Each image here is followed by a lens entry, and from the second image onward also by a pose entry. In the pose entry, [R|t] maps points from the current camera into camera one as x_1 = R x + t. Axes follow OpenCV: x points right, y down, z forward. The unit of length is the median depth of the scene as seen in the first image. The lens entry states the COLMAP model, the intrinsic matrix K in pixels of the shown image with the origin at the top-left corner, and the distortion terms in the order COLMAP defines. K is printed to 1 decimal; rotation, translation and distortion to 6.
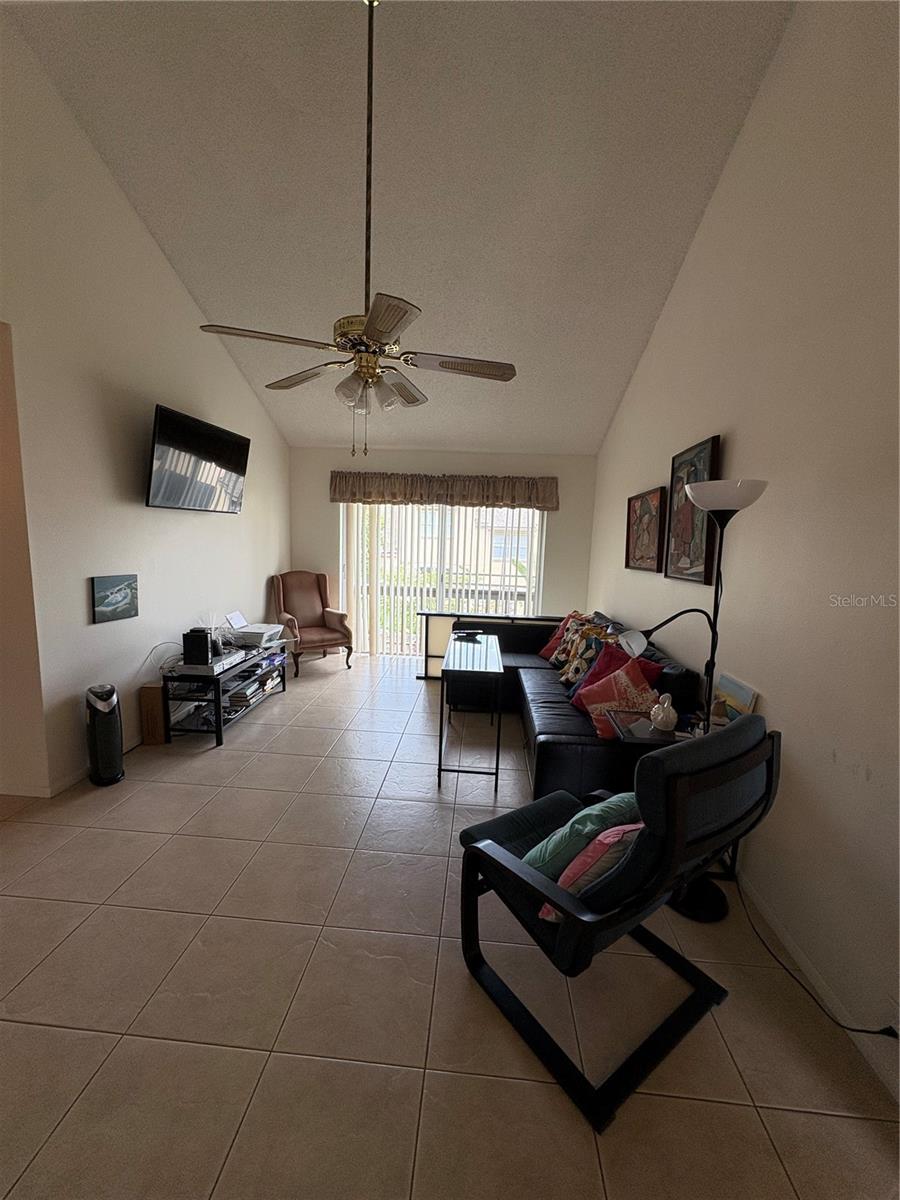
lens RADIAL K [[477.2, 0, 450.0], [0, 477.2, 600.0], [0, 0, 1]] dist [-0.000605, 0.000473]
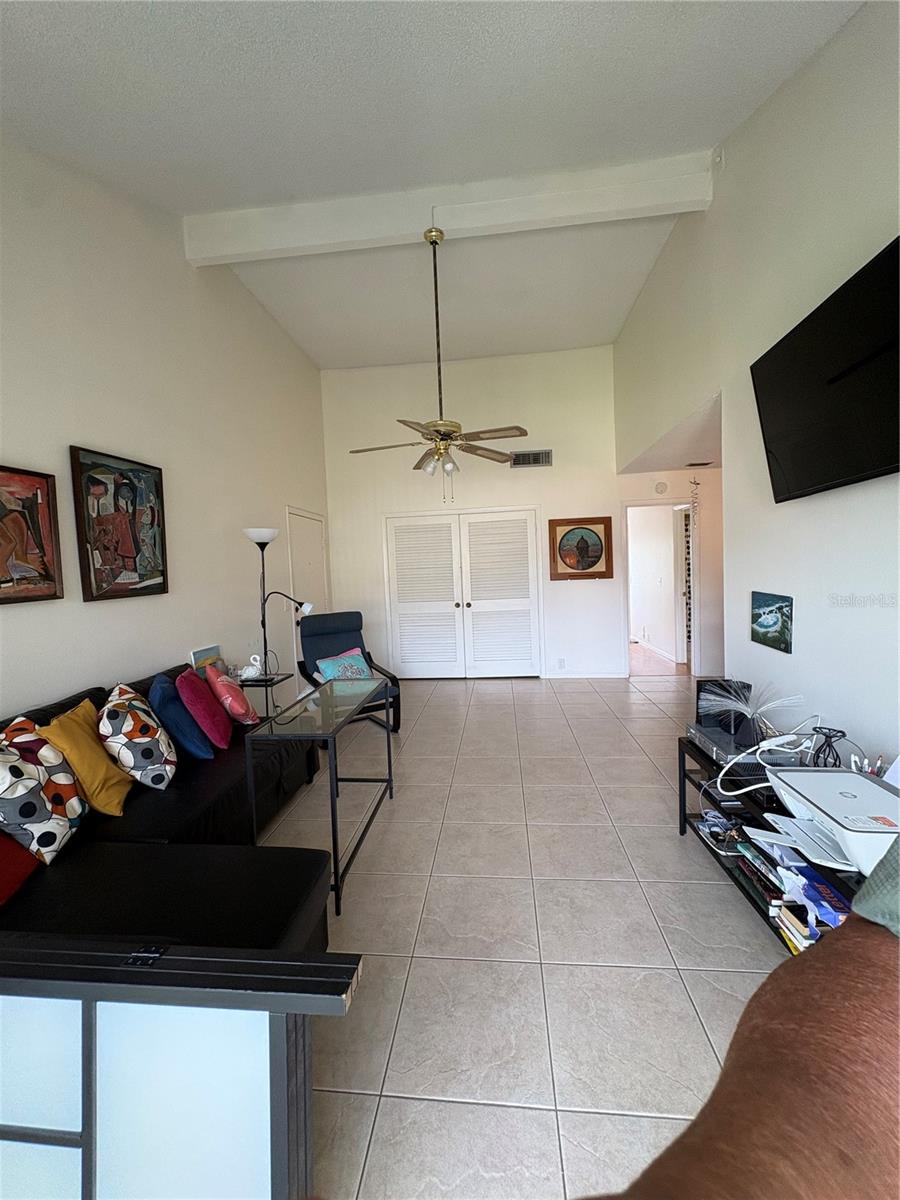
lens RADIAL K [[477.2, 0, 450.0], [0, 477.2, 600.0], [0, 0, 1]] dist [-0.000605, 0.000473]
pose [[-0.999596, 0.001897, 0.028347, -0.167552], [0.007433, 0.980474, 0.196507, -0.202609], [-0.027421, 0.196639, -0.980092, 1.792039]]
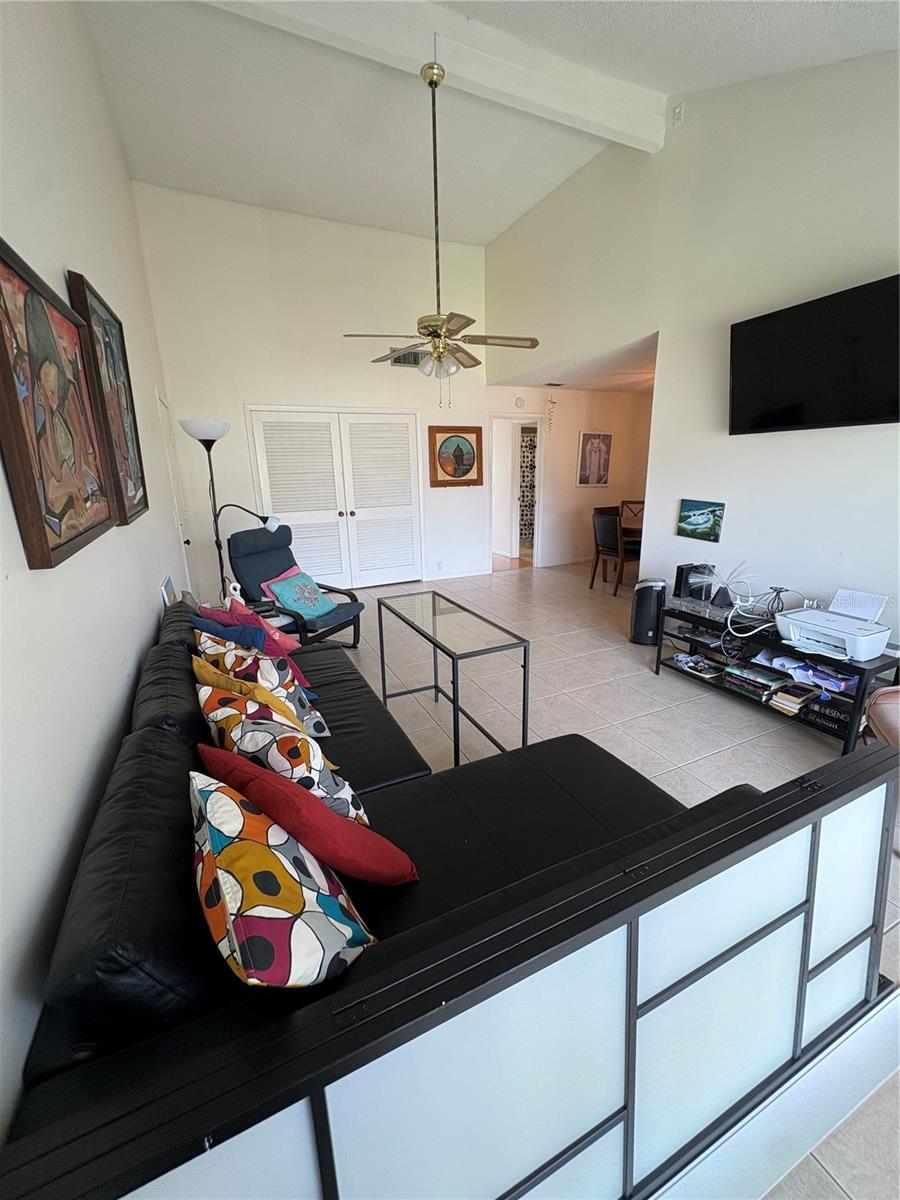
lens RADIAL K [[477.2, 0, 450.0], [0, 477.2, 600.0], [0, 0, 1]] dist [-0.000605, 0.000473]
pose [[-0.870277, 0.115197, -0.478903, 0.409569], [-0.079107, 0.926958, 0.366730, -0.200717], [0.486169, 0.357041, -0.797597, 1.682261]]
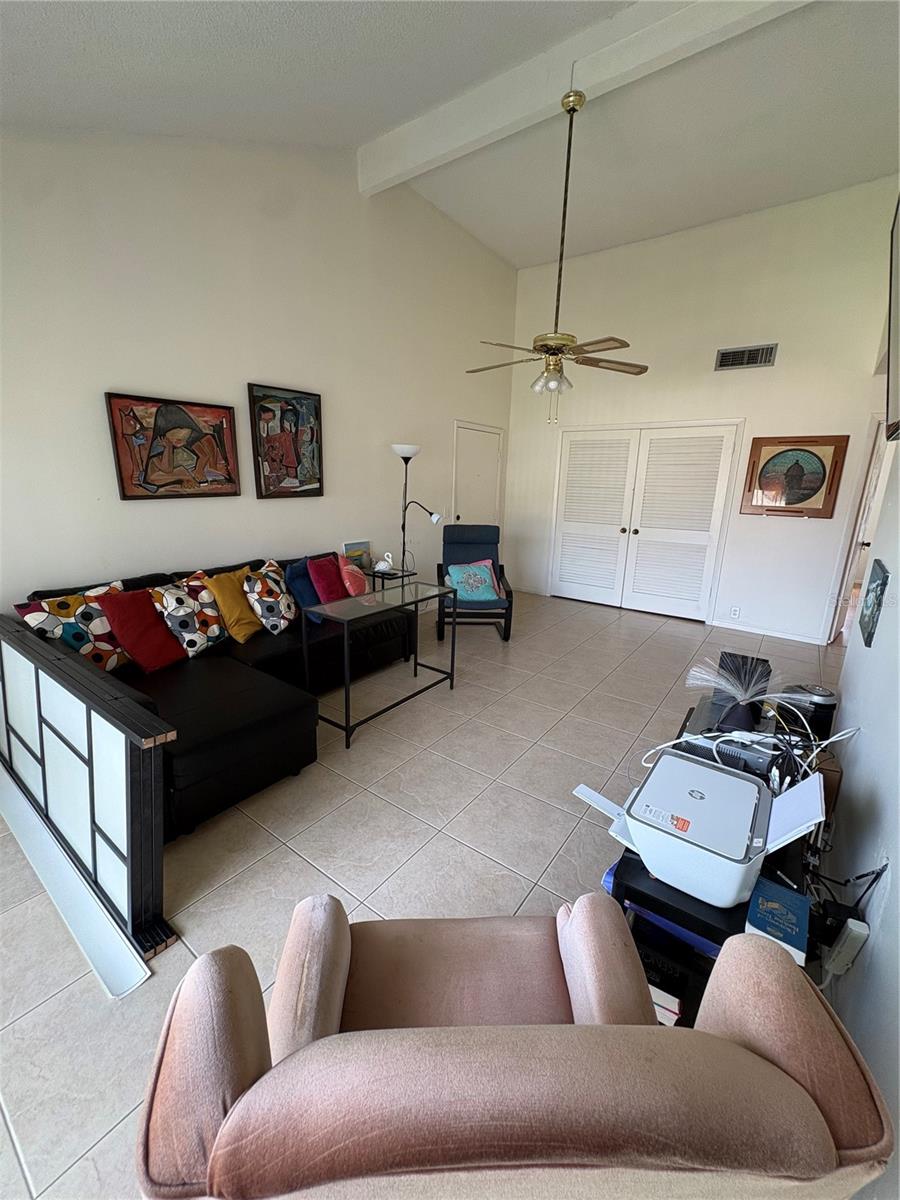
lens RADIAL K [[477.2, 0, 450.0], [0, 477.2, 600.0], [0, 0, 1]] dist [-0.000605, 0.000473]
pose [[-0.846295, -0.186899, 0.498853, -0.538520], [0.014938, 0.927741, 0.372926, -0.241673], [-0.532505, 0.323057, -0.782350, 1.751725]]
